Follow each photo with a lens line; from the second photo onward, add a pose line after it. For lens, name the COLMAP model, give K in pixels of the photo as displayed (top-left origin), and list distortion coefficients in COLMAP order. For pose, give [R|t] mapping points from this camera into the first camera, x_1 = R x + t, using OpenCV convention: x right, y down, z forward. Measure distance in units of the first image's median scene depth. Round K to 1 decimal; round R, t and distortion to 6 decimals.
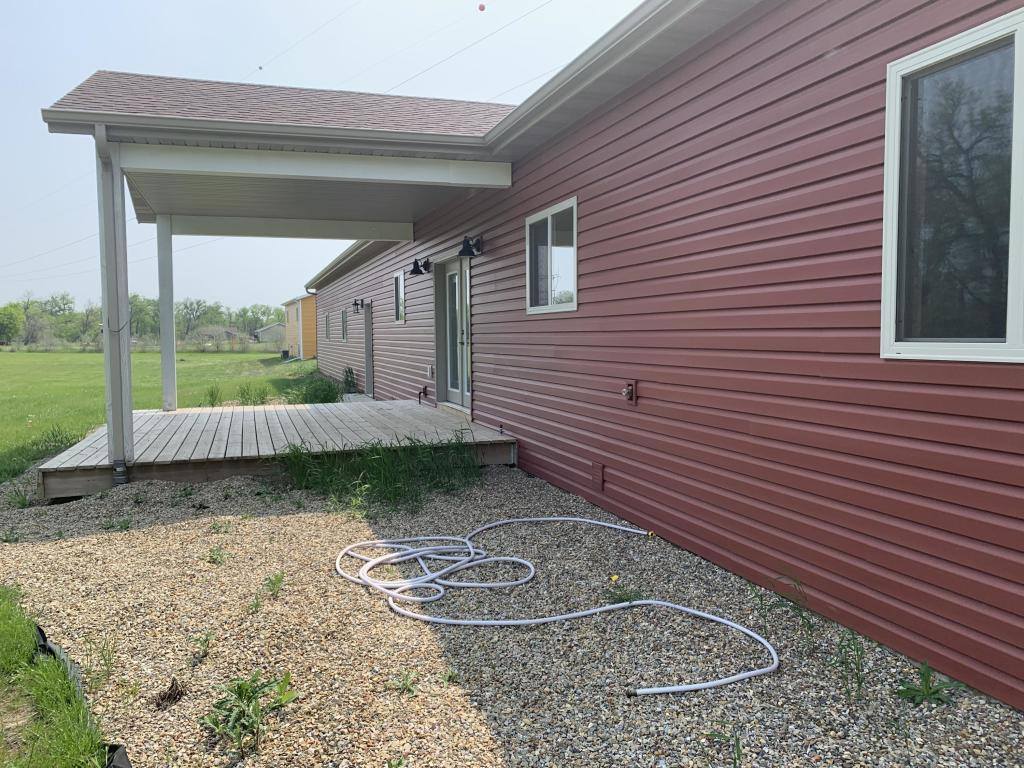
lens RADIAL K [[780.3, 0, 512.7], [0, 780.3, 382.0], [0, 0, 1]] dist [0.005534, 0.006098]
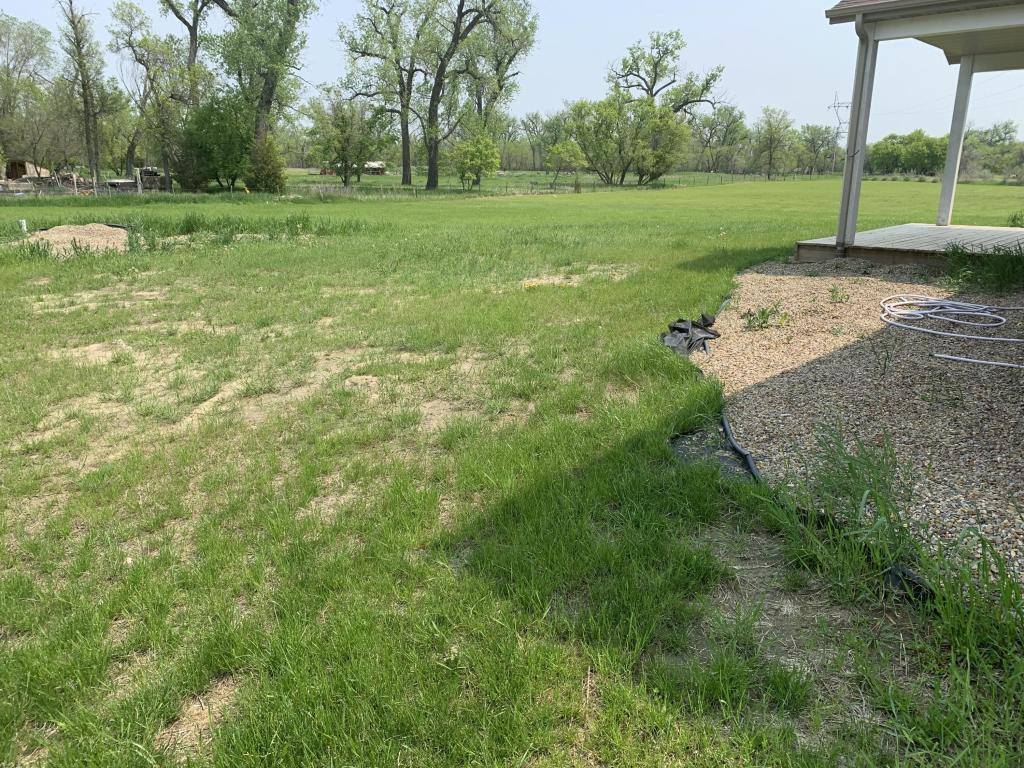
lens RADIAL K [[780.3, 0, 512.8], [0, 780.3, 385.1], [0, 0, 1]] dist [0.005534, 0.006098]
pose [[0.481124, 0.252509, -0.839499, 0.543809], [-0.070541, 0.965665, 0.250031, 0.030935], [0.873810, -0.061077, 0.482417, -0.326007]]
